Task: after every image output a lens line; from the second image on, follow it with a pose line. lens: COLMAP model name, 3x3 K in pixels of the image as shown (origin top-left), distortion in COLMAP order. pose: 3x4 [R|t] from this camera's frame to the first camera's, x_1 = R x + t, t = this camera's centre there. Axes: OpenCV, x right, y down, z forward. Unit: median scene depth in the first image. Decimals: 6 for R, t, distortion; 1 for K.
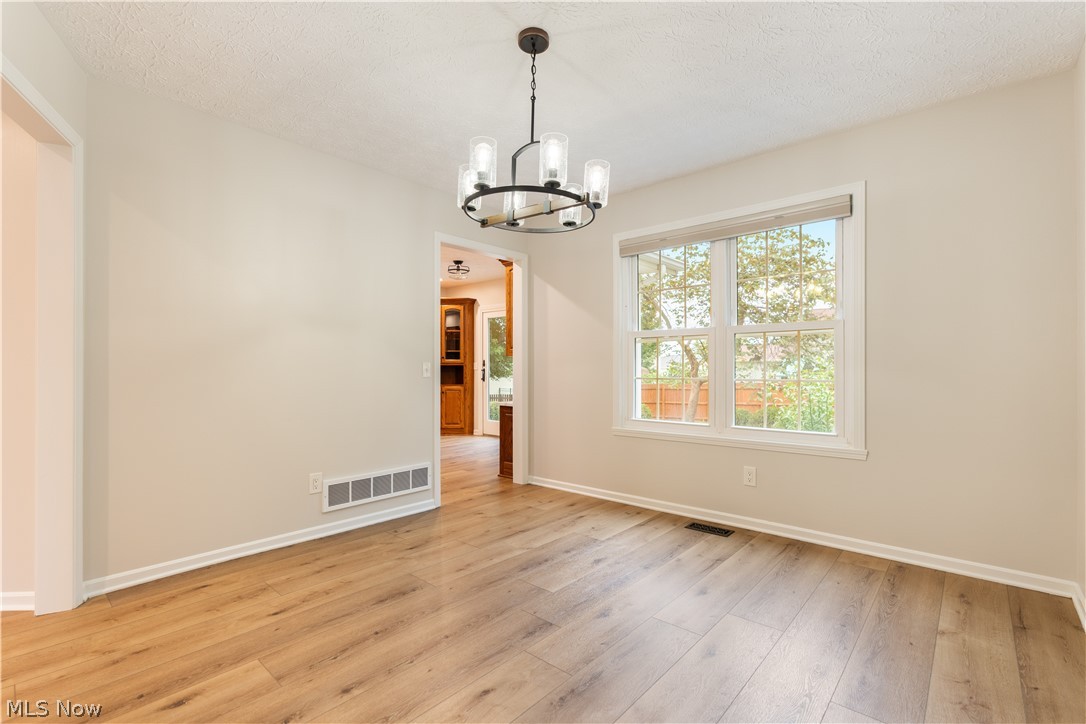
lens RADIAL K [[477.4, 0, 548.2], [0, 477.4, 366.7], [0, 0, 1]] dist [-0.000446, 0.000078]
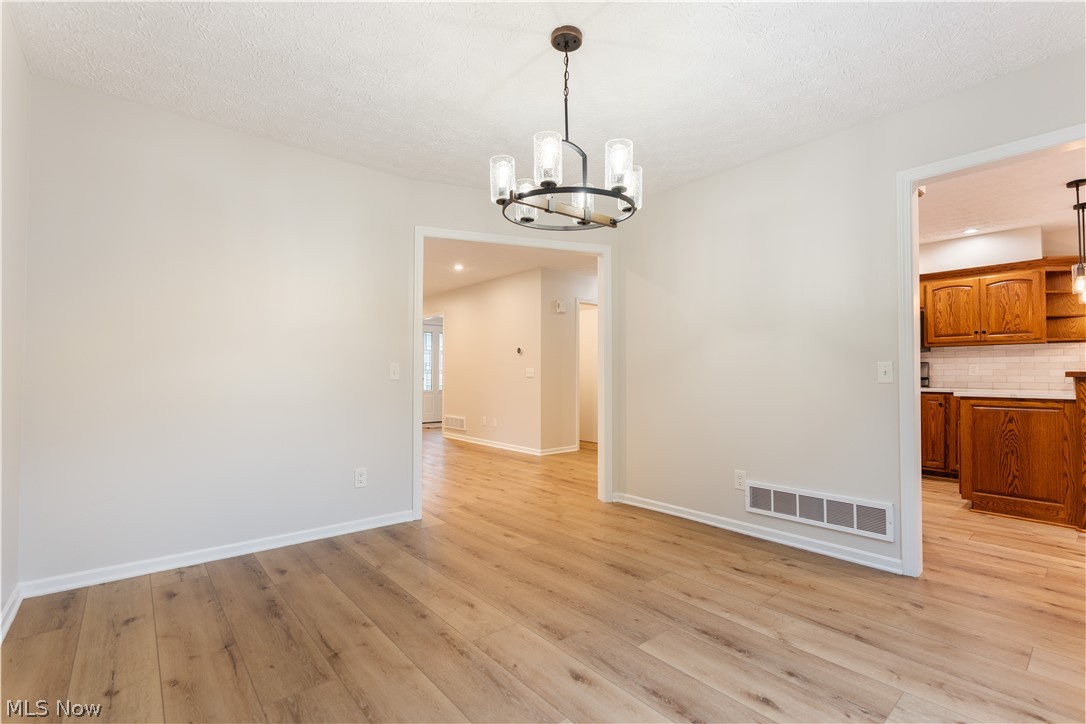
lens RADIAL K [[484.9, 0, 545.4], [0, 484.9, 364.9], [0, 0, 1]] dist [-0.000954, 0.000235]
pose [[-0.124973, -0.020593, -0.991946, 0.619397], [0.004968, 0.999759, -0.021382, 0.010953], [0.992148, -0.007600, -0.124840, 0.694939]]
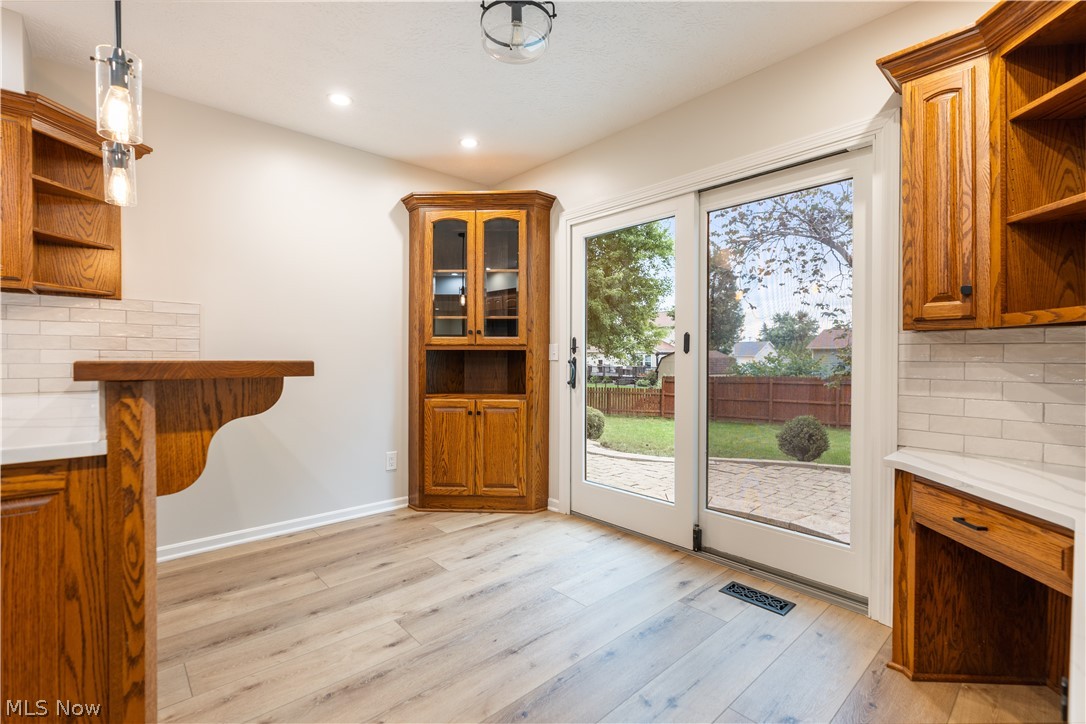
lens RADIAL K [[484.9, 0, 545.4], [0, 484.9, 364.9], [0, 0, 1]] dist [-0.000954, 0.000235]
pose [[0.994887, 0.007778, -0.100691, -0.298179], [-0.005683, 0.999762, 0.021074, 0.003191], [0.100831, -0.020394, 0.994695, 1.459244]]
